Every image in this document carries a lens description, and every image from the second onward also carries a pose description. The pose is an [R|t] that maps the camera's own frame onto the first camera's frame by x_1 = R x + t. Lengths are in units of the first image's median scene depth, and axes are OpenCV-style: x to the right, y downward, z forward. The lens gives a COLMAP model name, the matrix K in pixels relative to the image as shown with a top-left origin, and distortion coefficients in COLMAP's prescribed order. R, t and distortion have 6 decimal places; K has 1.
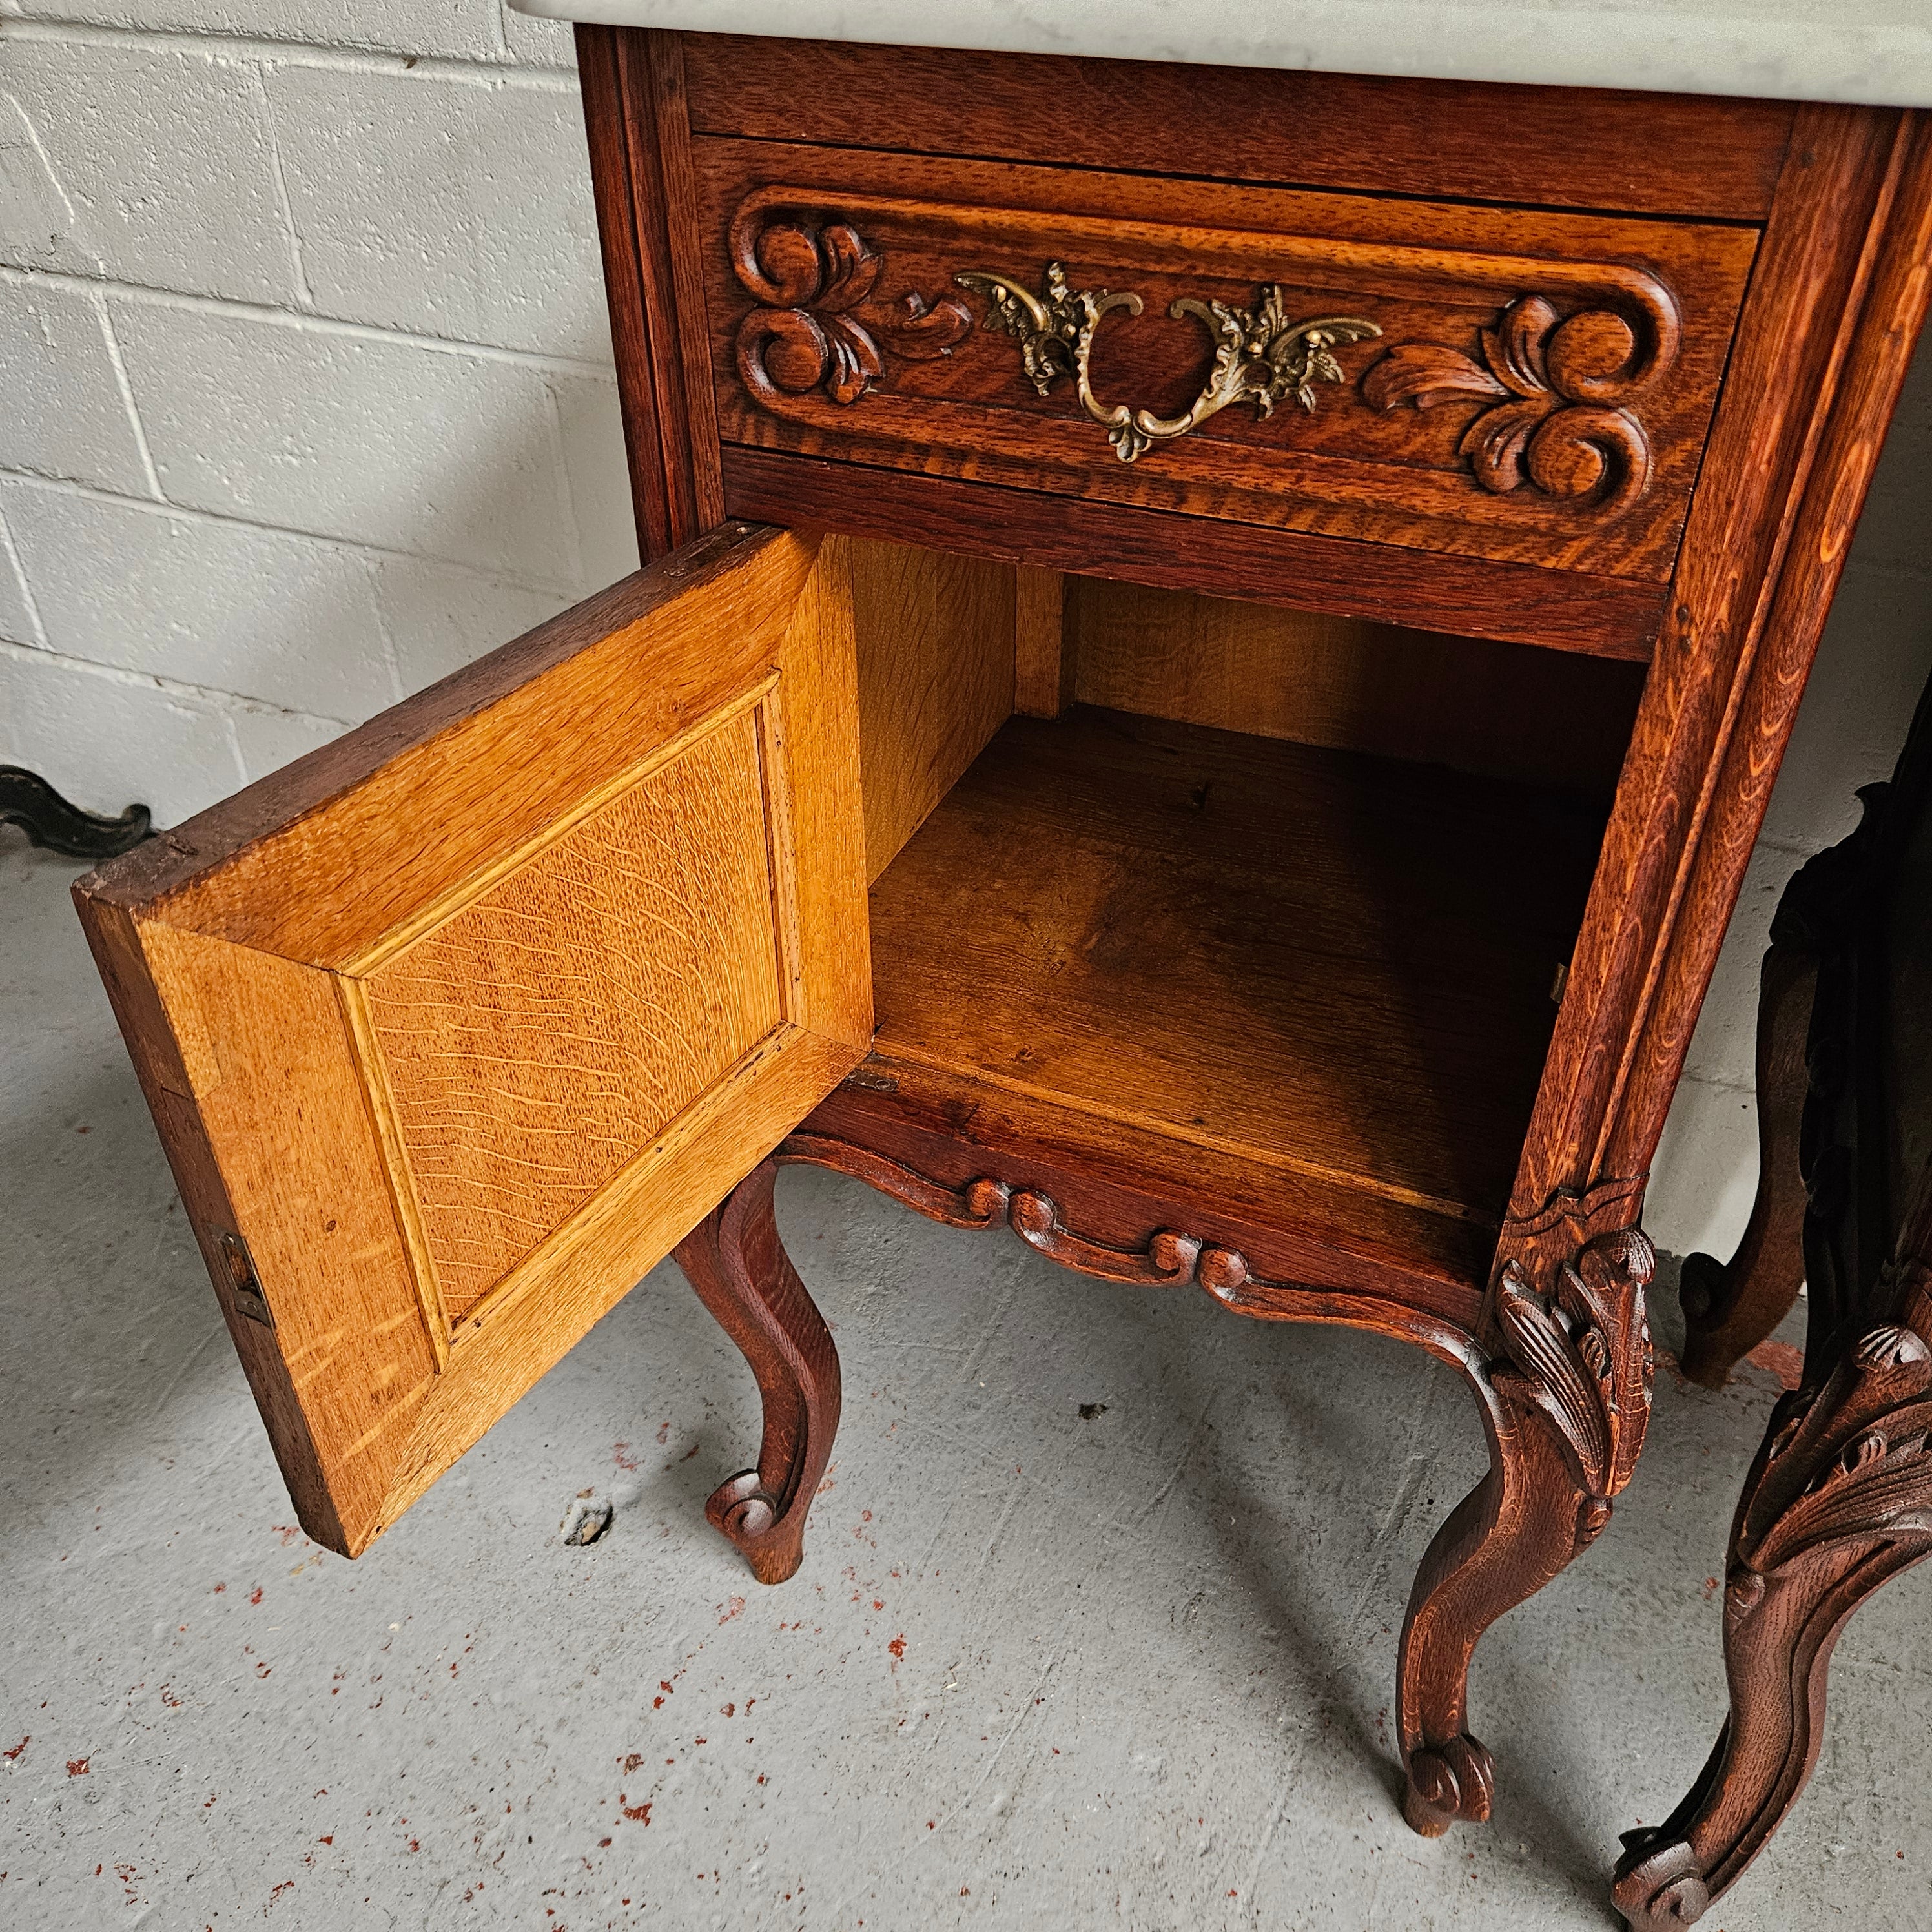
lens RADIAL K [[1744.5, 0, 945.5], [0, 1744.5, 981.0], [0, 0, 1]] dist [0.065194, -0.063858]
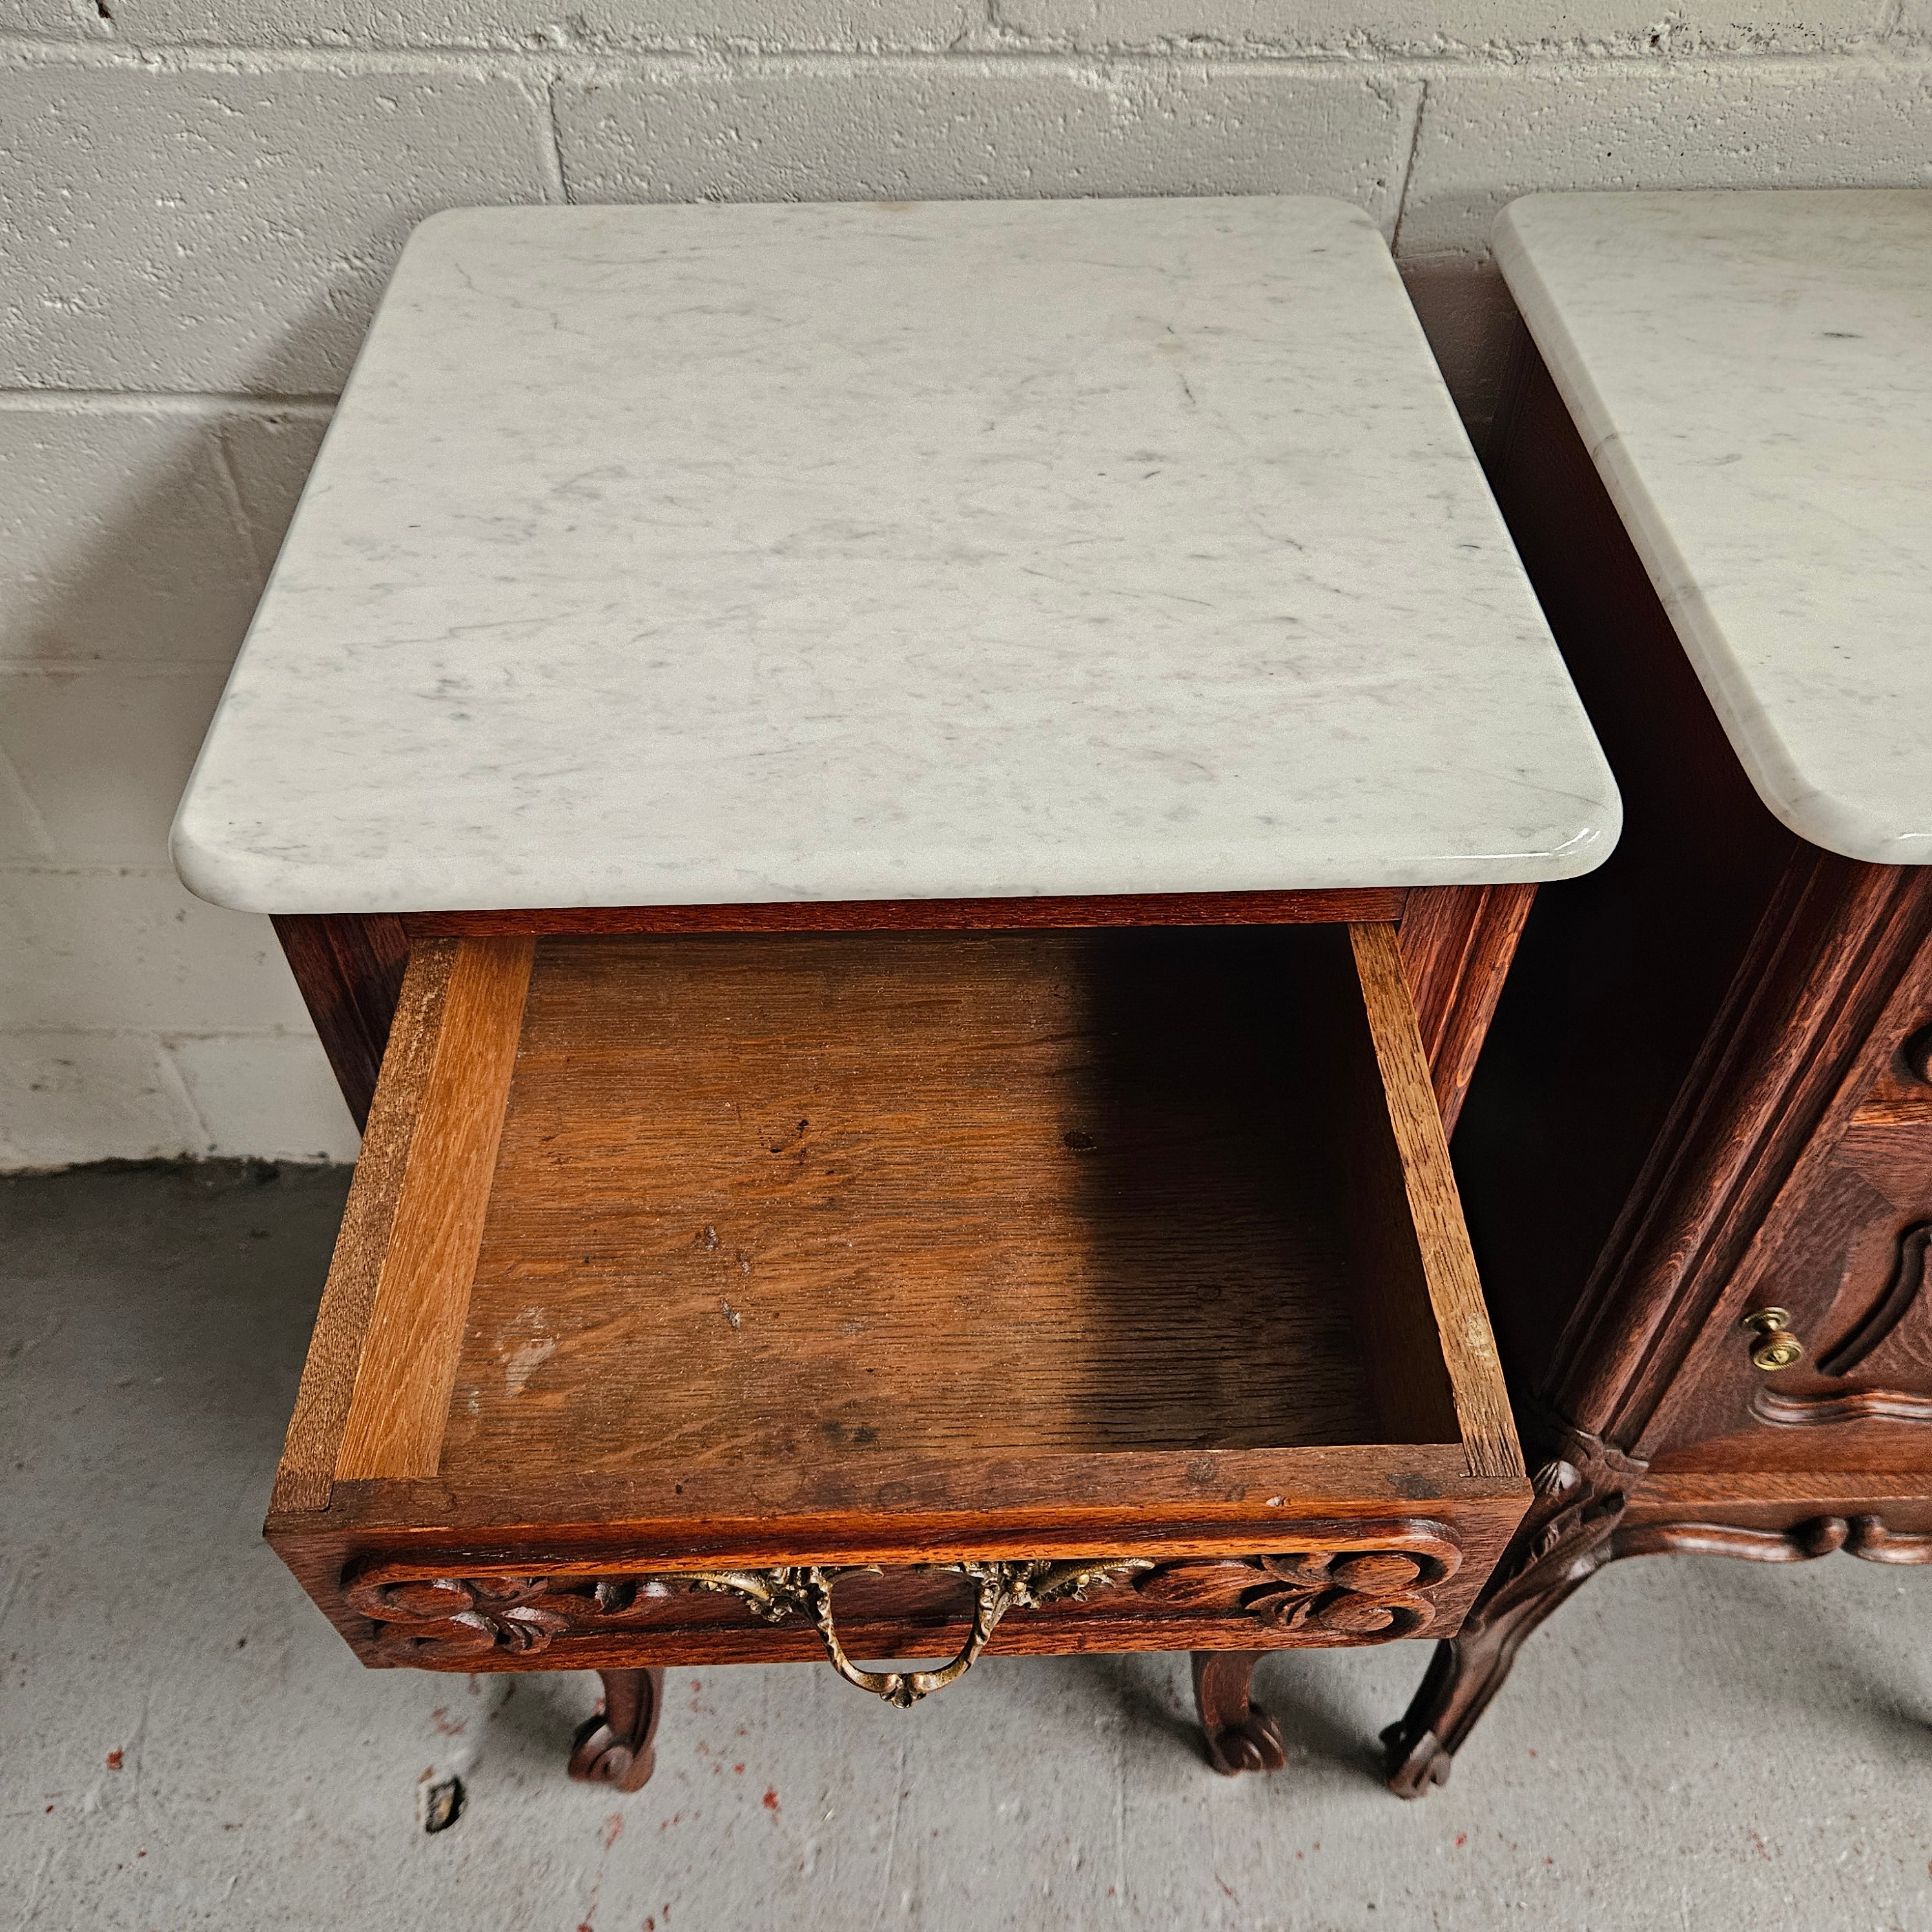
lens RADIAL K [[1773.2, 0, 964.2], [0, 1773.2, 970.7], [0, 0, 1]] dist [0.015987, 0.000000]
pose [[0.909735, -0.298805, 0.288267, -0.152798], [0.242326, 0.945905, 0.215734, -0.605617], [-0.337136, -0.126406, 0.932932, -0.053968]]
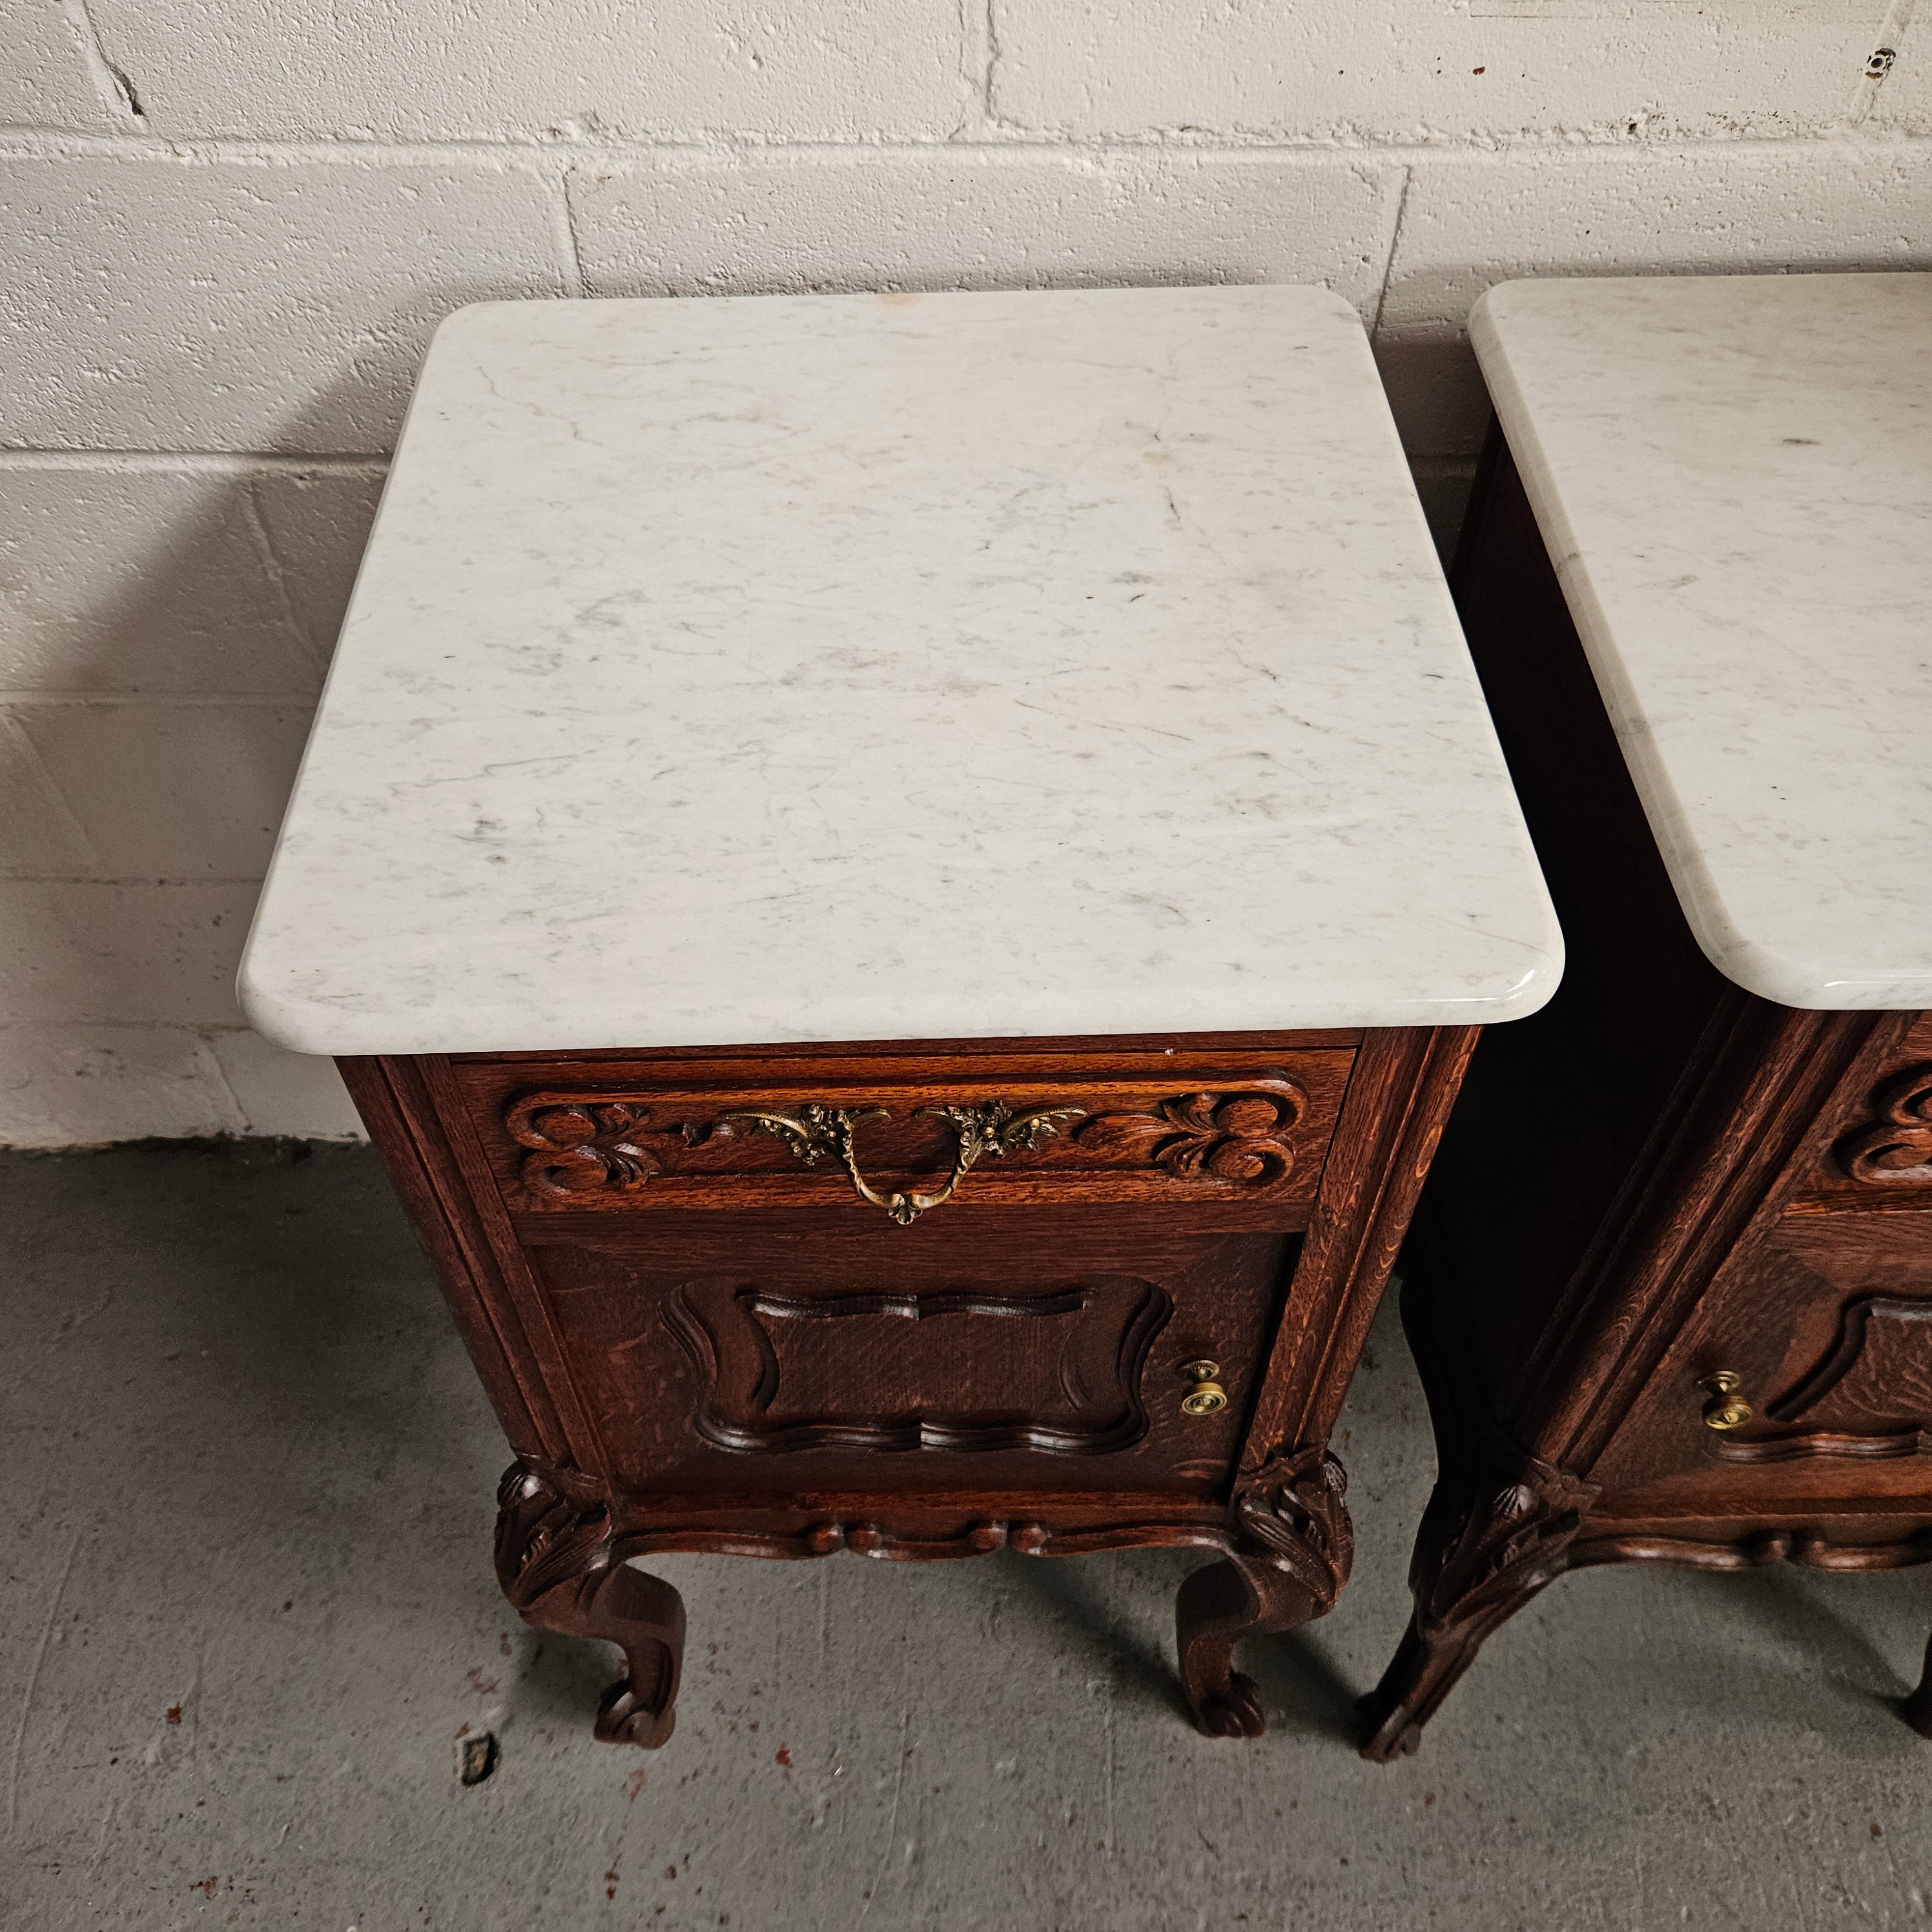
lens RADIAL K [[1773.2, 0, 942.2], [0, 1773.2, 957.0], [0, 0, 1]] dist [0.015987, 0.000000]
pose [[0.914086, -0.312404, 0.258556, -0.129720], [0.245711, 0.933900, 0.259725, -0.756519], [-0.322604, -0.173881, 0.930426, -0.120155]]
